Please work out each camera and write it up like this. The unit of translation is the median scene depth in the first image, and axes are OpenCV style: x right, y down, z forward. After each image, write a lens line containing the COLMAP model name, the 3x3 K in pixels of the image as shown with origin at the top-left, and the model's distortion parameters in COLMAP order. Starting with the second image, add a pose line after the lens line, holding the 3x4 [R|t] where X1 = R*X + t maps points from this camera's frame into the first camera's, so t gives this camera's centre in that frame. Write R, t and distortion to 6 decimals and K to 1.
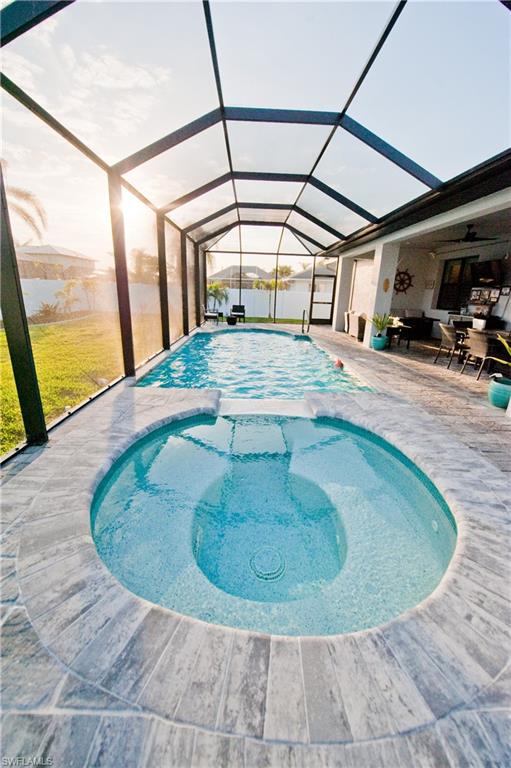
lens RADIAL K [[305.7, 0, 257.6], [0, 305.7, 386.2], [0, 0, 1]] dist [-0.014899, -0.002796]
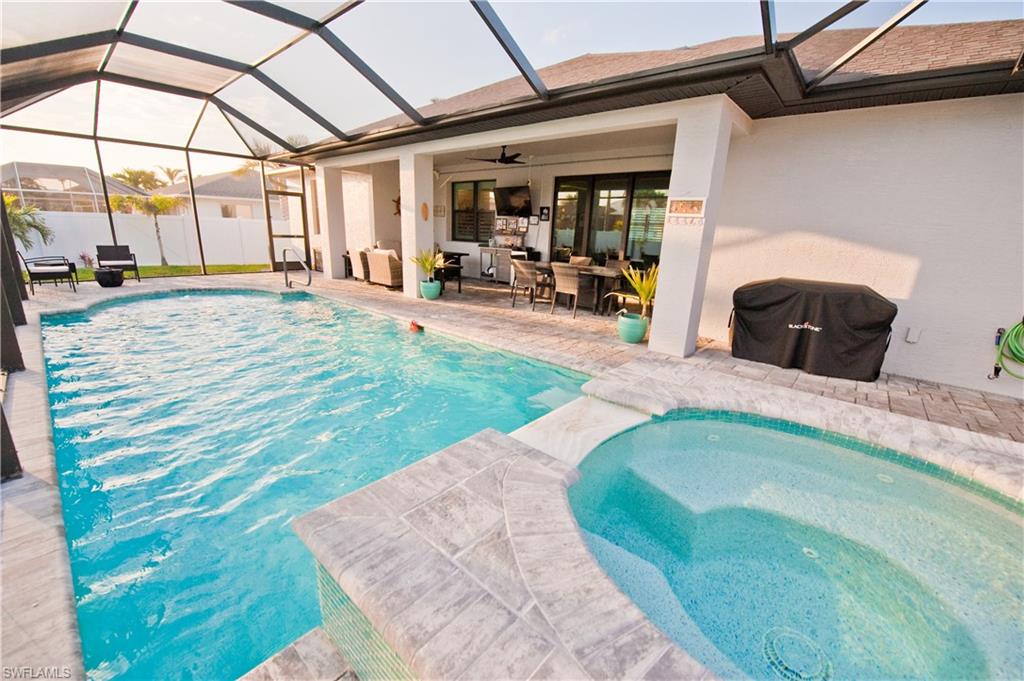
lens RADIAL K [[407.6, 0, 510.2], [0, 407.6, 343.7], [0, 0, 1]] dist [-0.014899, -0.002796]
pose [[0.675230, -0.204347, 0.708736, -0.194347], [0.204389, 0.975068, 0.086411, -0.061007], [-0.708724, 0.086511, 0.700162, 0.185597]]
